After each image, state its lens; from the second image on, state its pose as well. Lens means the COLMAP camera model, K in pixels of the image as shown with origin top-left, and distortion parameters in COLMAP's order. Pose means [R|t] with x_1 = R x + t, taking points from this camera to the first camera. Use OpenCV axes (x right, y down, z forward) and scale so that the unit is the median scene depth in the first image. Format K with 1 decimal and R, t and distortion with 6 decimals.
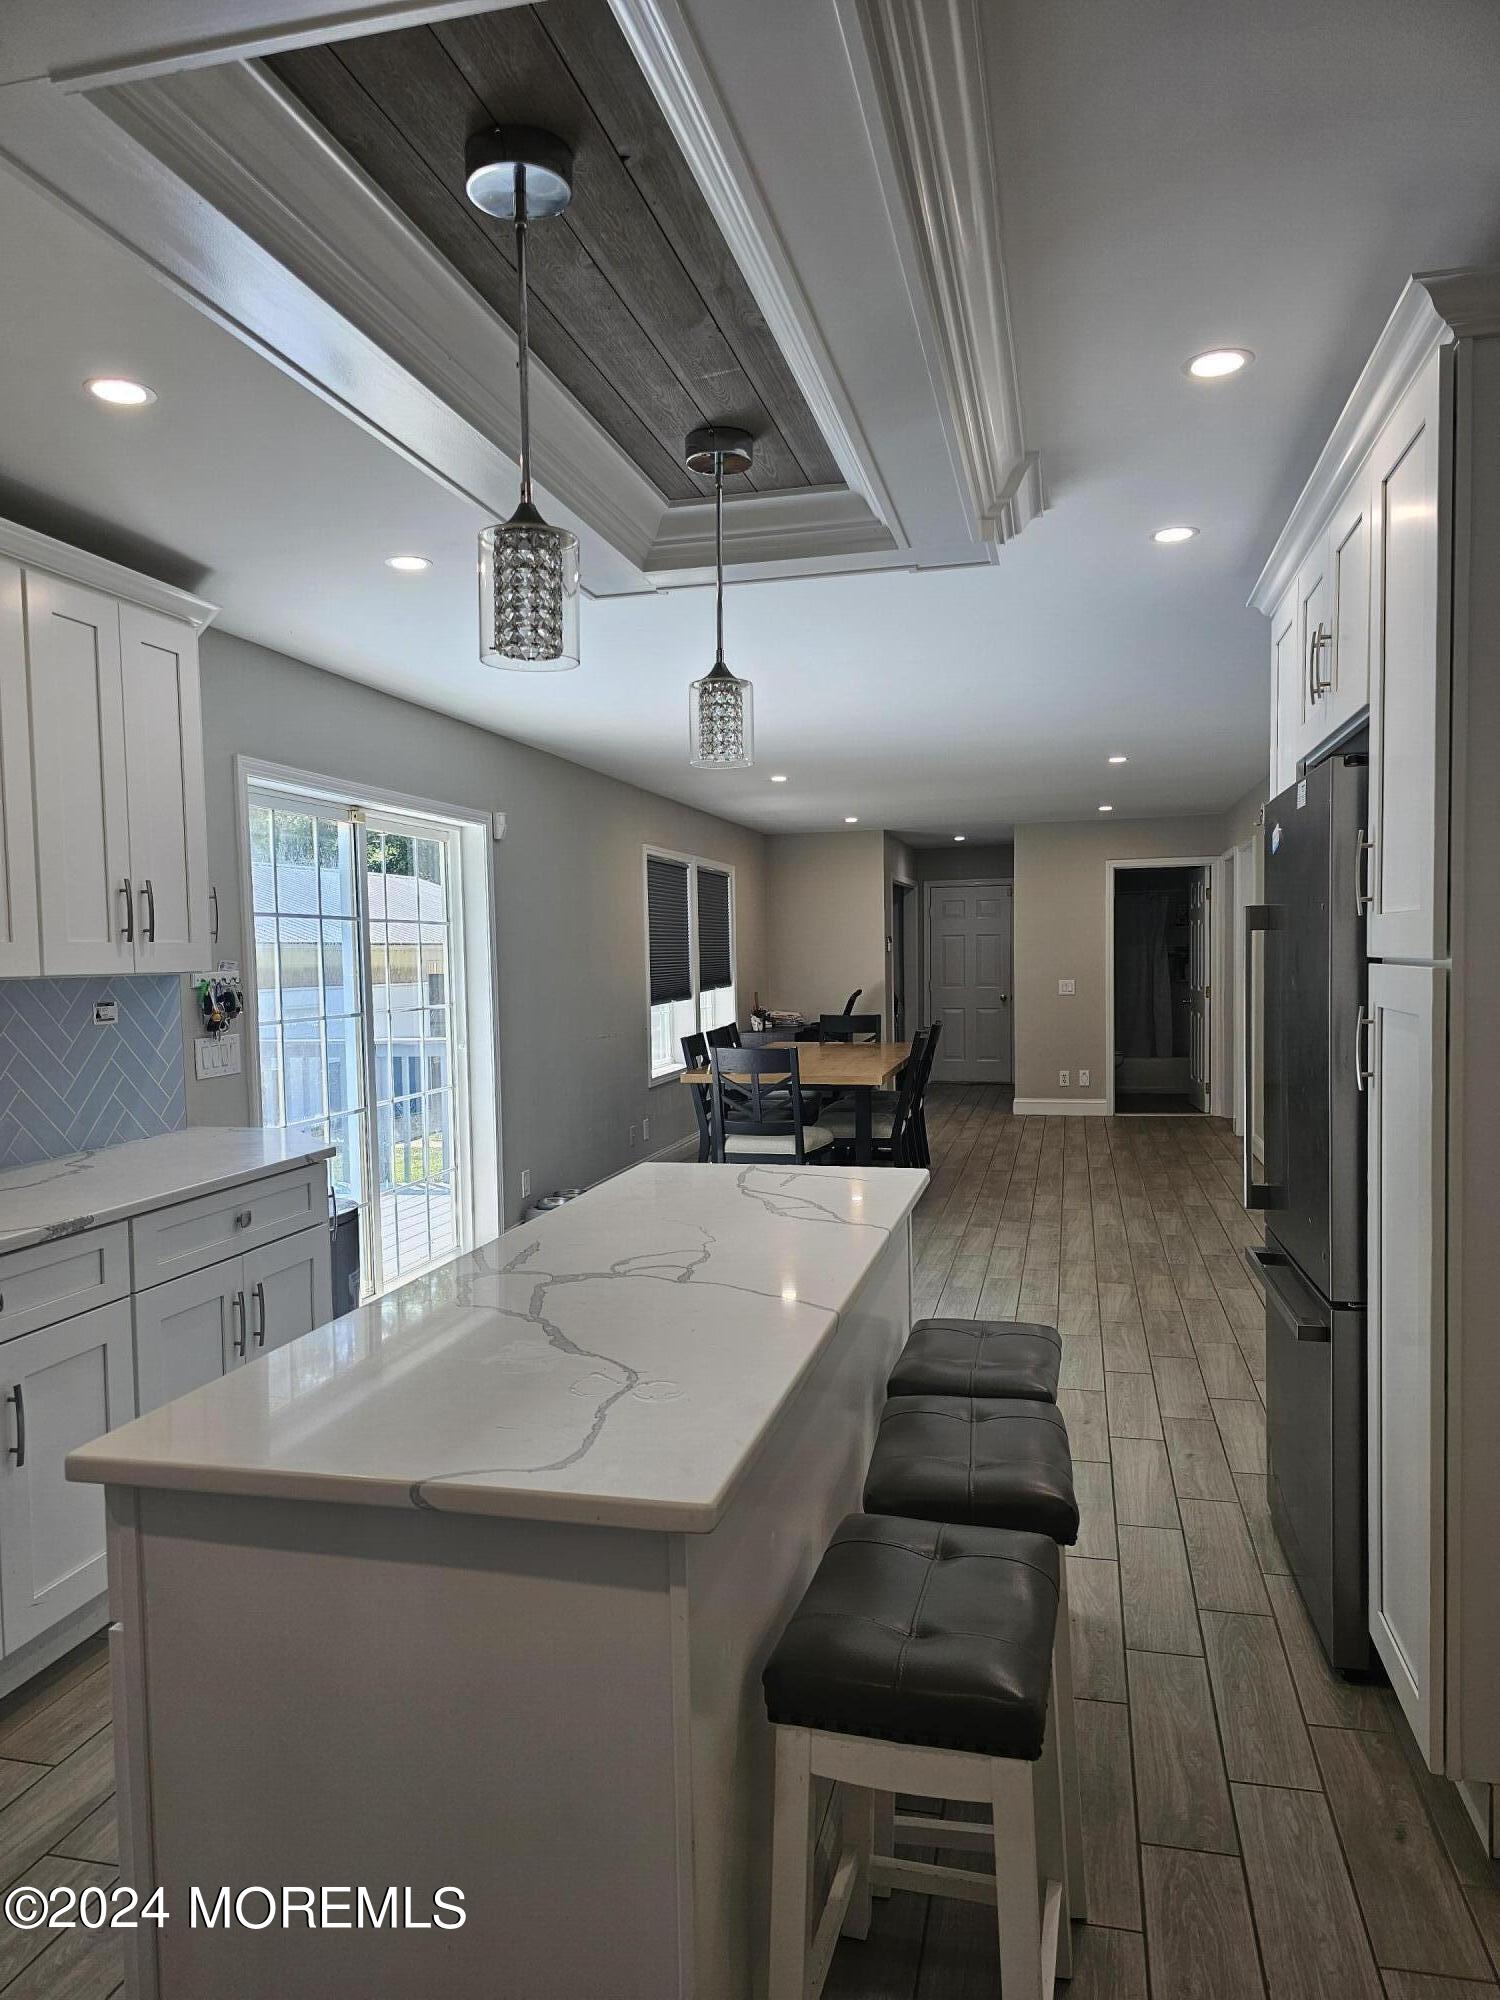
lens RADIAL K [[1338.3, 0, 749.1], [0, 1338.3, 1015.2], [0, 0, 1]] dist [0.058310, -0.053816]
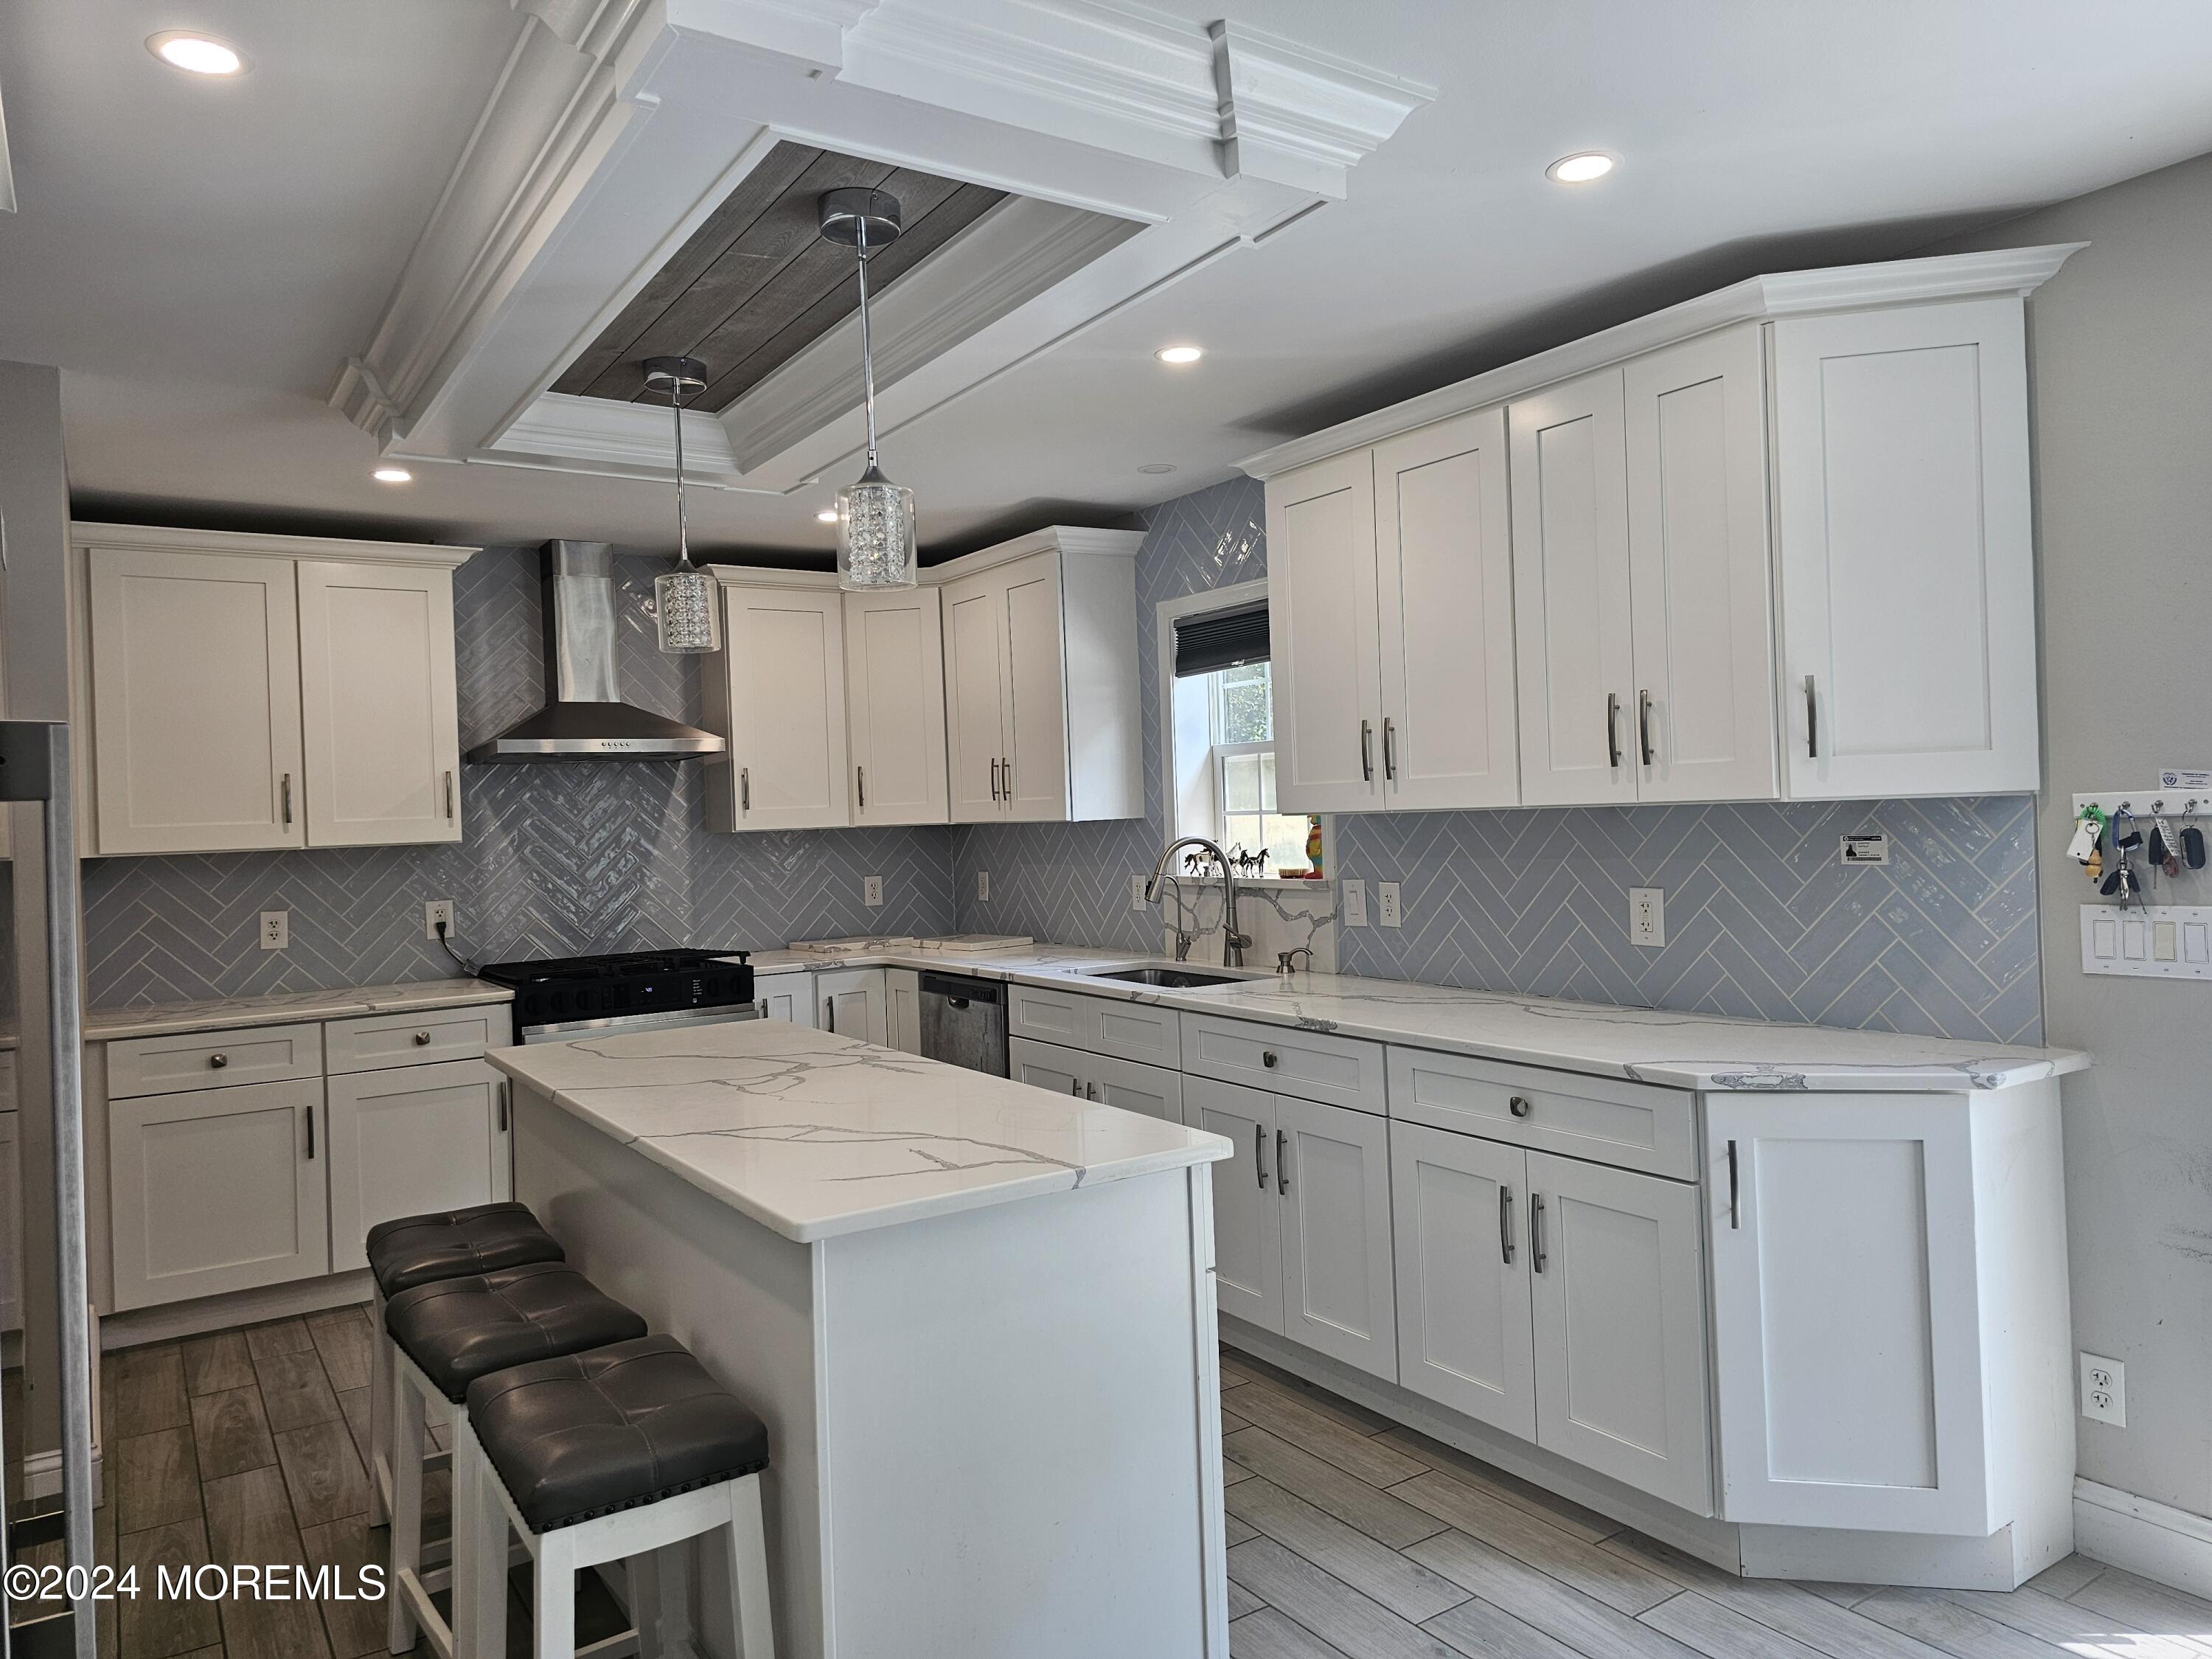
lens RADIAL K [[1480.1, 0, 1106.0], [0, 1480.1, 829.5], [0, 0, 1]] dist [0.058310, -0.053816]
pose [[-0.678165, 0.045974, -0.733470, 0.486052], [0.009913, 0.998523, 0.053423, -0.072922], [0.734843, 0.028959, -0.677619, 1.503097]]
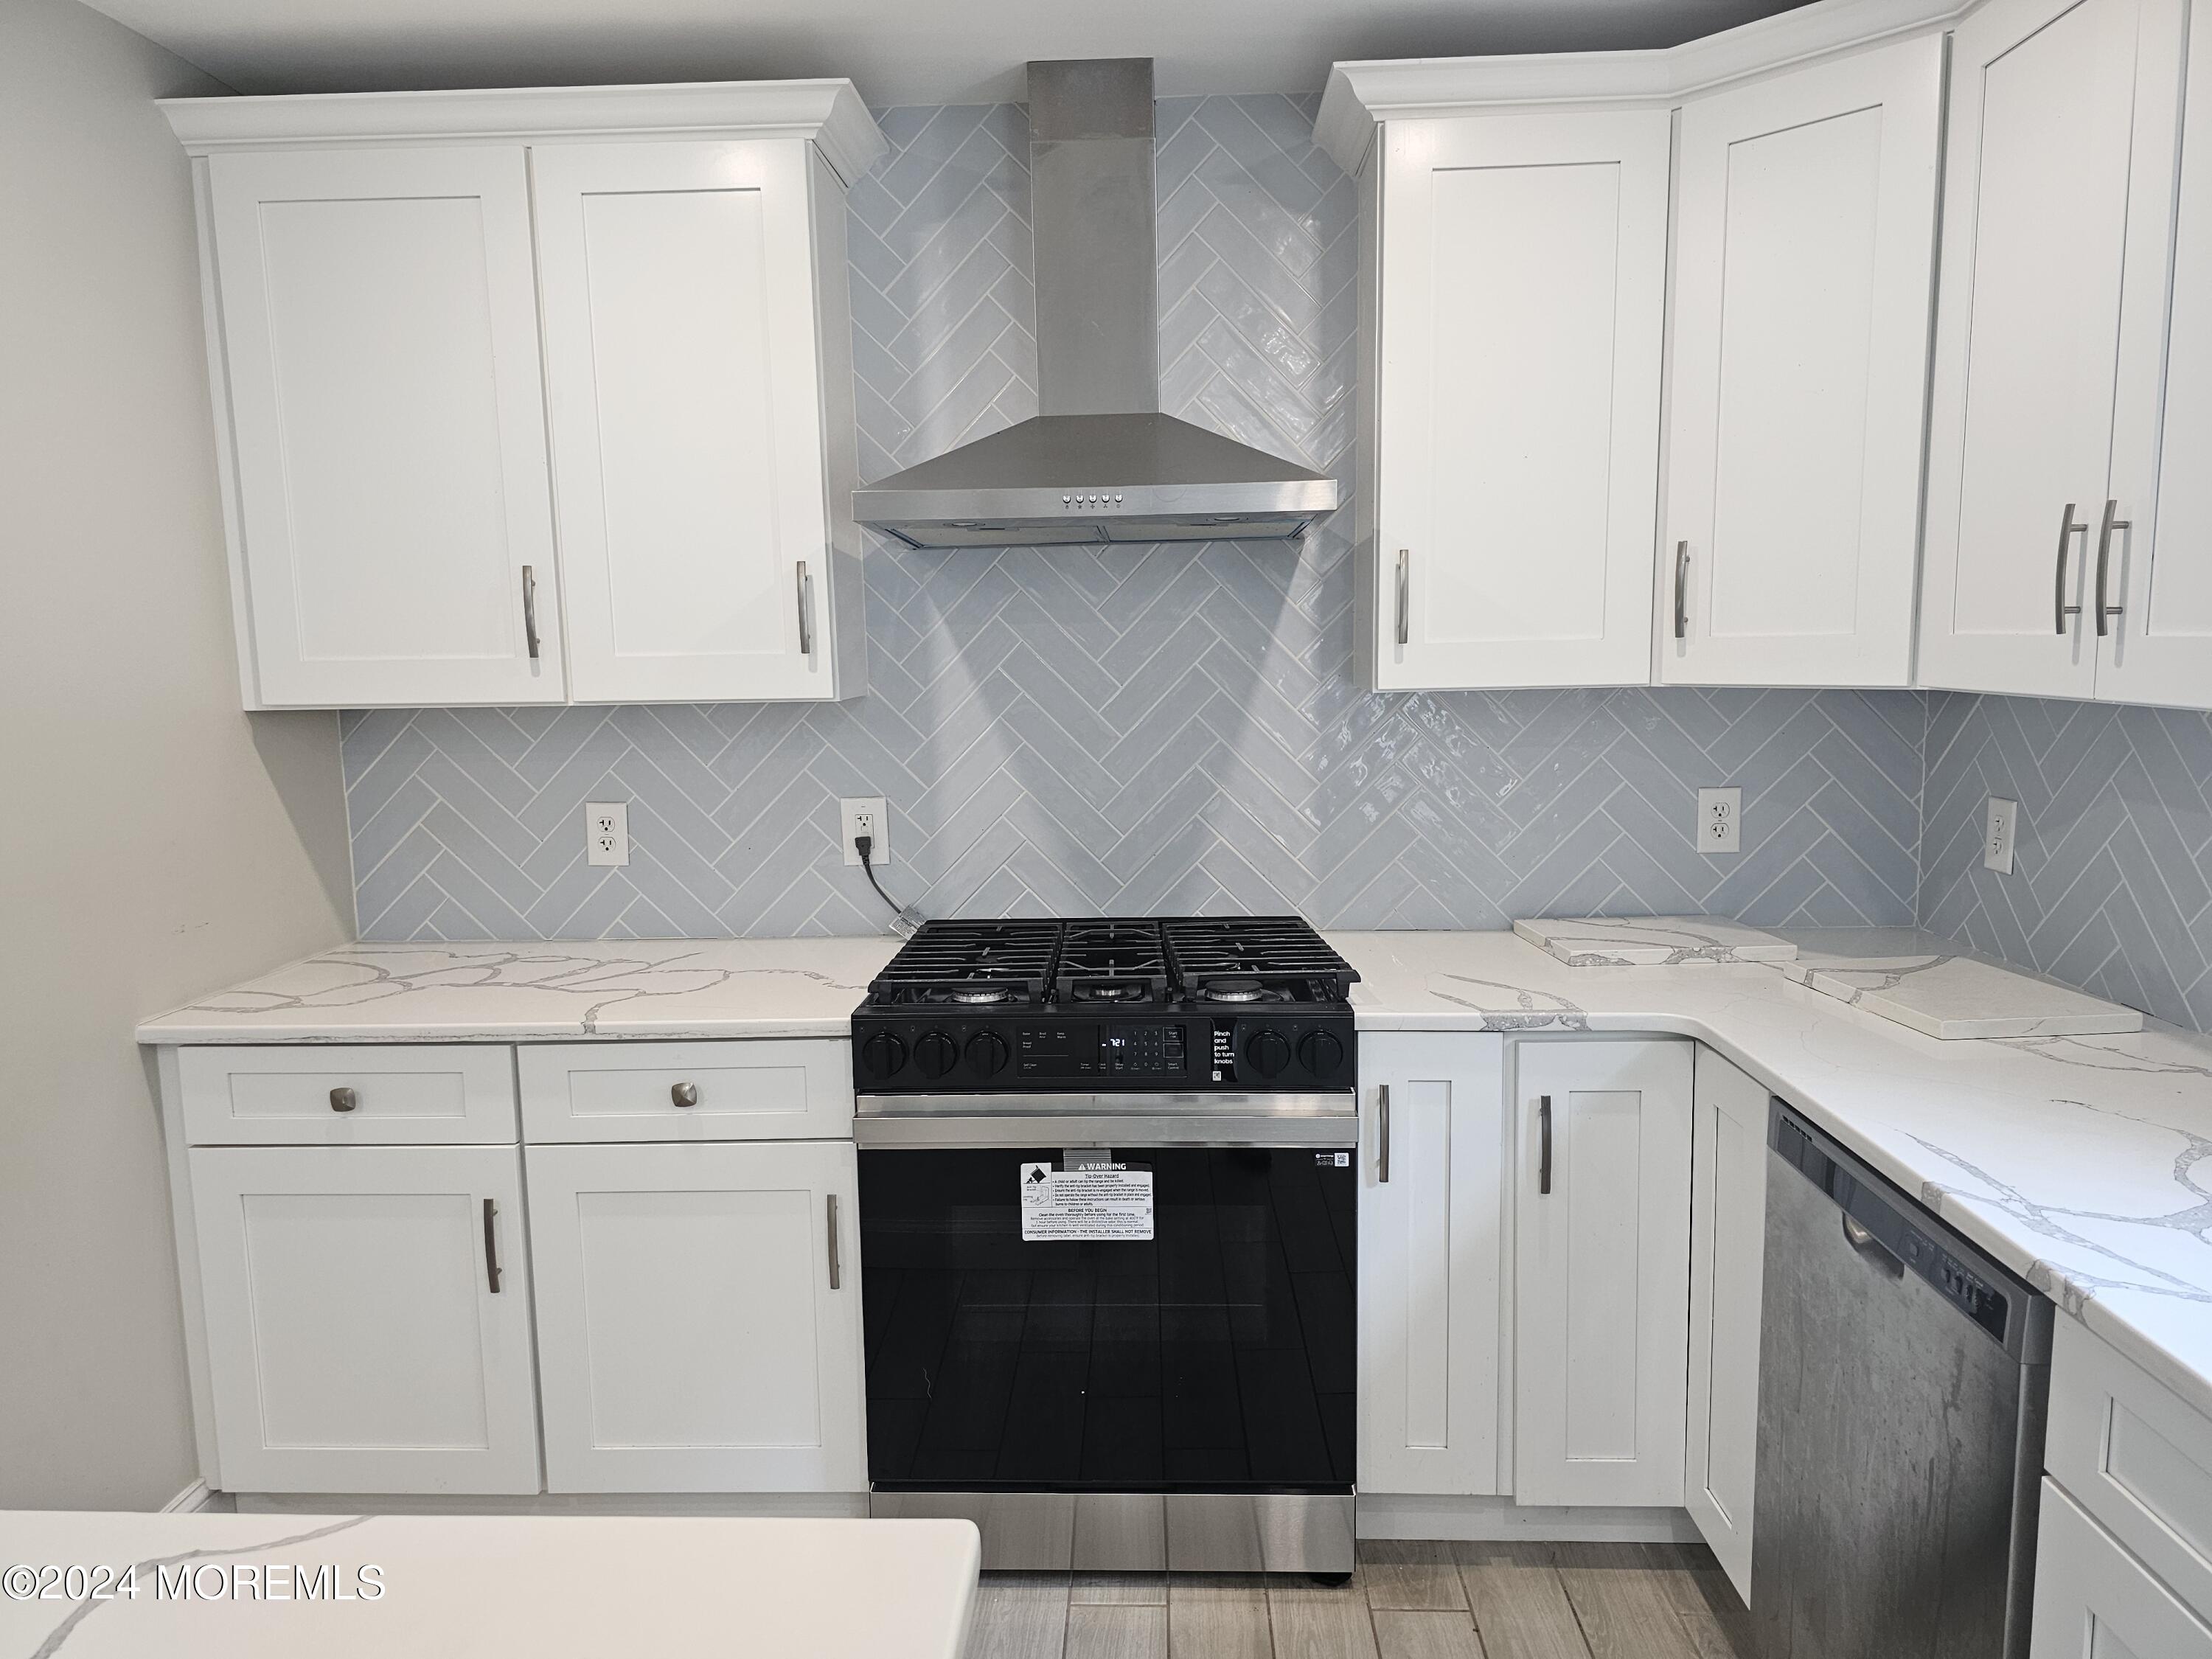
lens RADIAL K [[1480.1, 0, 1106.0], [0, 1480.1, 829.5], [0, 0, 1]] dist [0.058310, -0.053816]
pose [[-0.979990, 0.054598, -0.191411, -0.200758], [0.020605, 0.984305, 0.175271, -0.051498], [0.197976, 0.167820, -0.965734, 0.754384]]
